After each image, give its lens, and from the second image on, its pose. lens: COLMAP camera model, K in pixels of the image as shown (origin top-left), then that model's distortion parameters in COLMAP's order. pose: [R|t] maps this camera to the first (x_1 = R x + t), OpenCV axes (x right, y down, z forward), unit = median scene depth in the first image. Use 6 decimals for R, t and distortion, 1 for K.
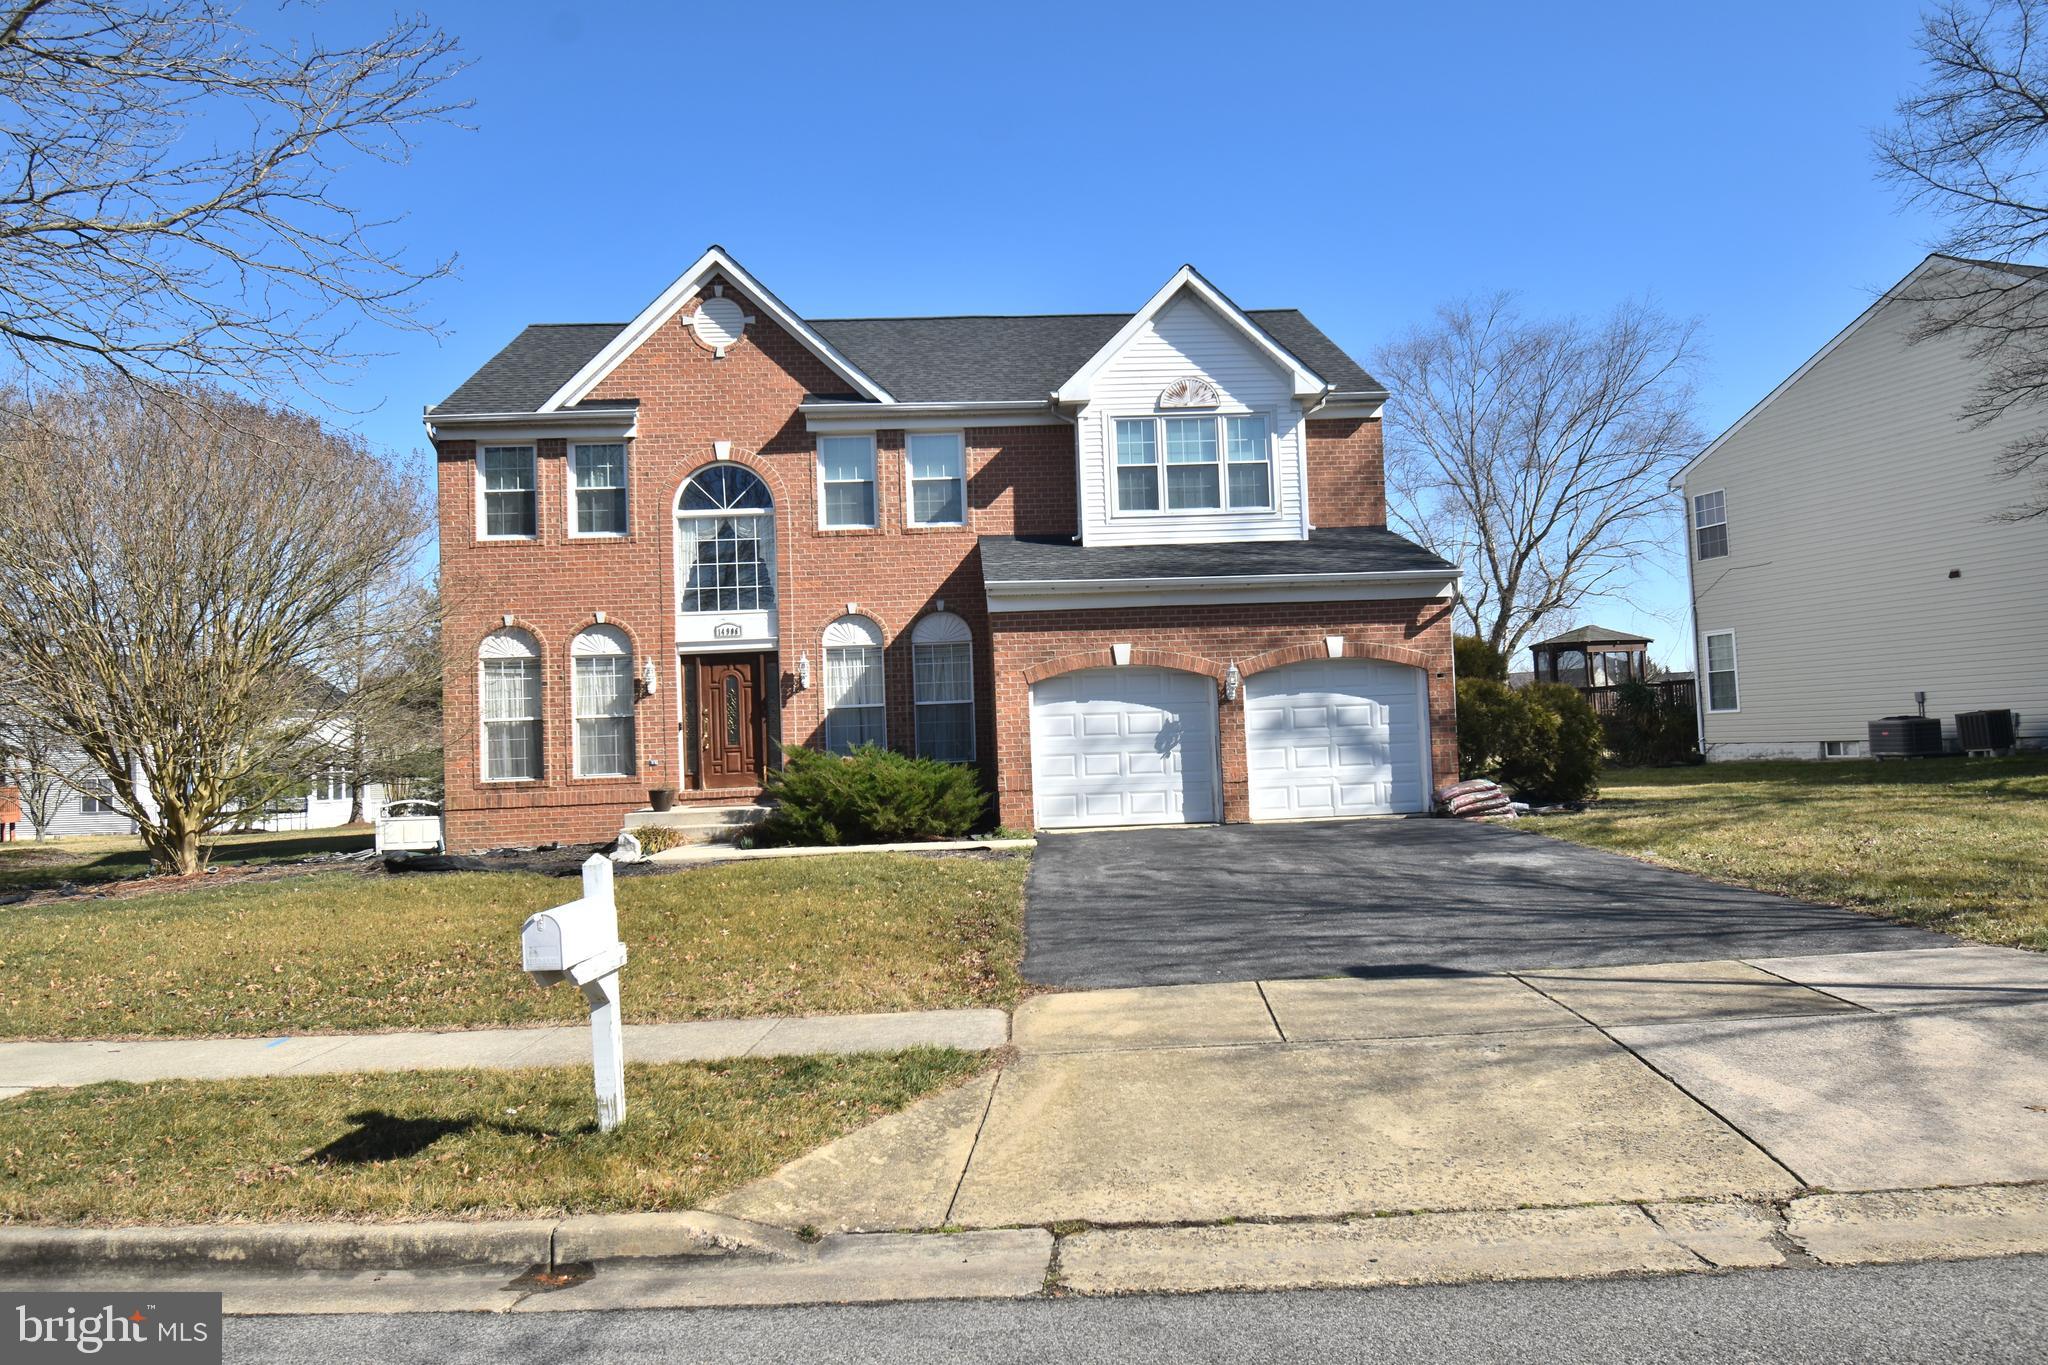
lens RADIAL K [[1345.3, 0, 1036.6], [0, 1345.3, 673.8], [0, 0, 1]] dist [0.005618, -0.016052]
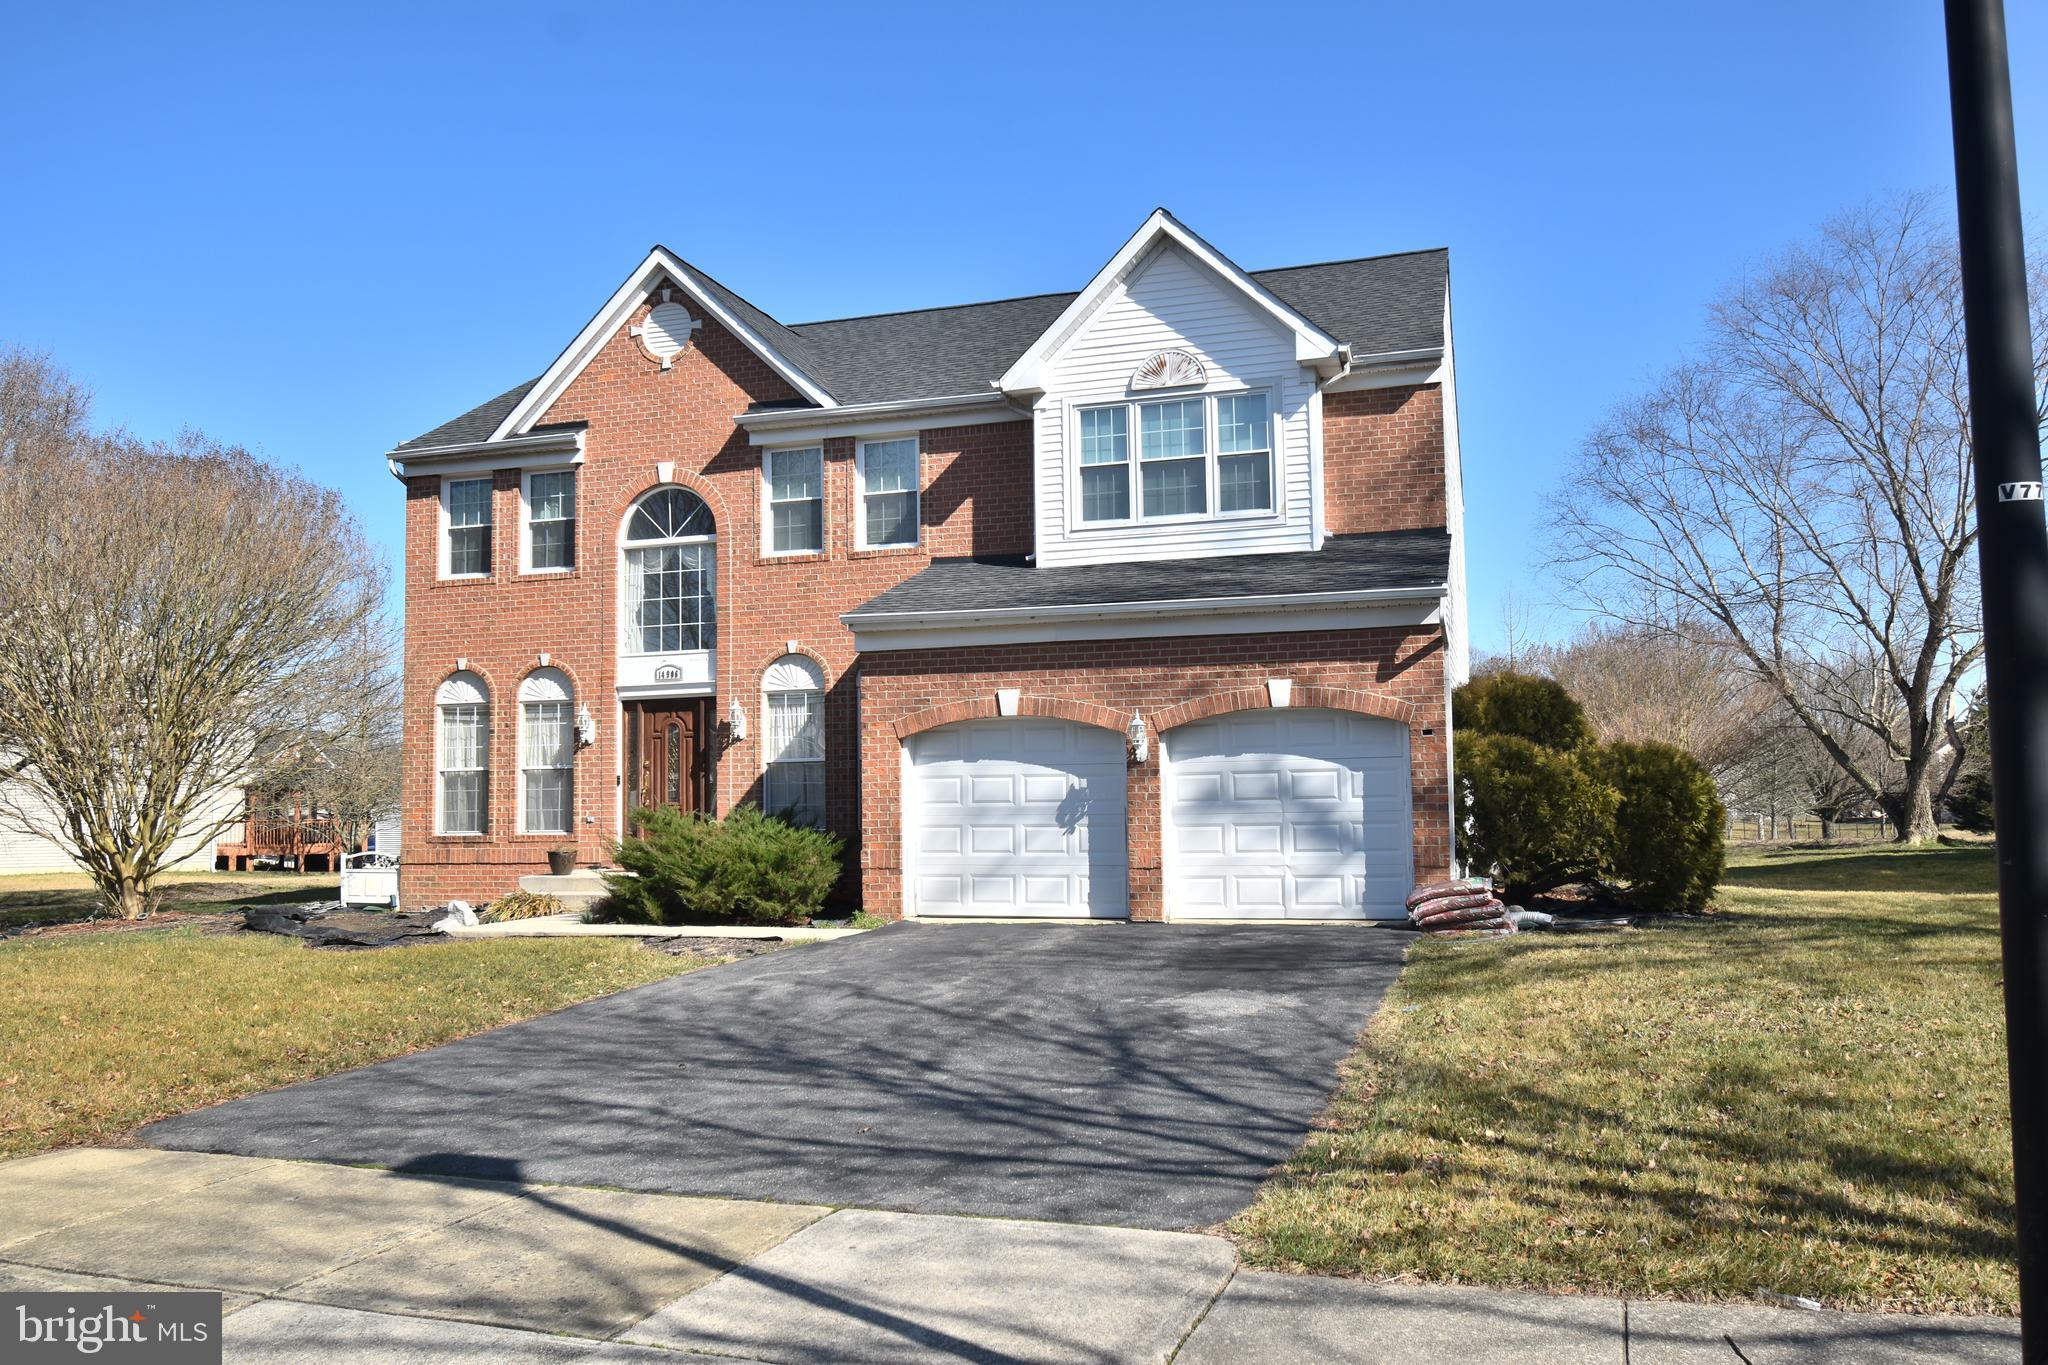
lens RADIAL K [[1519.4, 0, 1039.2], [0, 1519.4, 677.7], [0, 0, 1]] dist [0.001171, -0.014115]
pose [[0.938011, -0.004141, -0.346581, 0.356467], [-0.002396, 0.999827, -0.018430, -0.011431], [0.346598, 0.018118, 0.937839, 0.143594]]
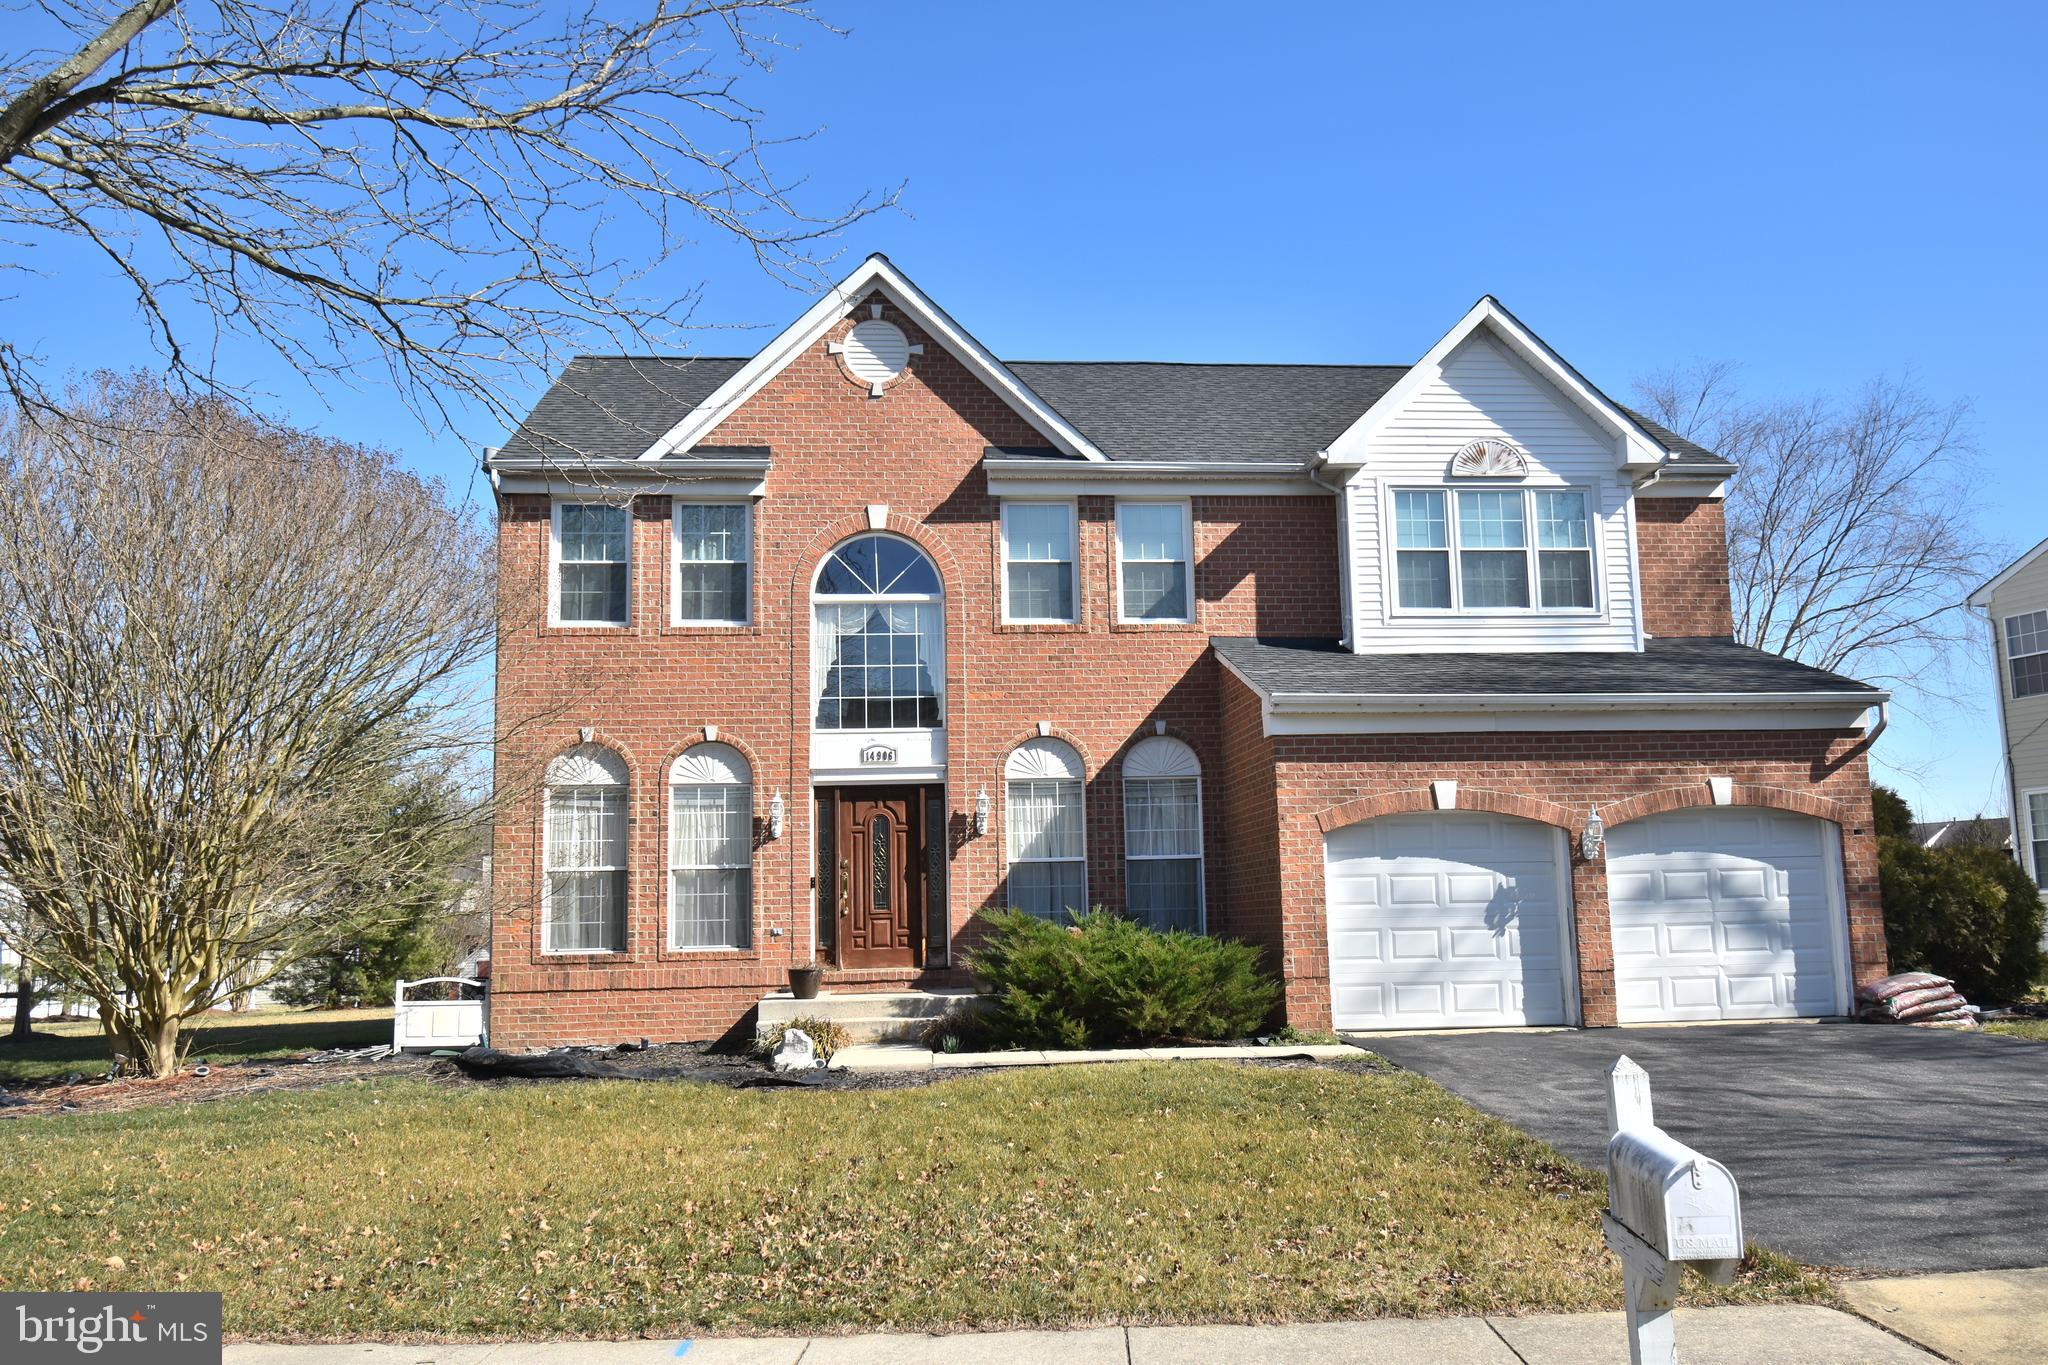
lens RADIAL K [[1671.7, 0, 1035.5], [0, 1671.7, 677.4], [0, 0, 1]] dist [0.001054, -0.017117]
pose [[0.999145, 0.022475, 0.034709, -0.178819], [-0.019084, 0.995284, -0.095104, 0.011920], [-0.036683, 0.094360, 0.994862, 0.071849]]
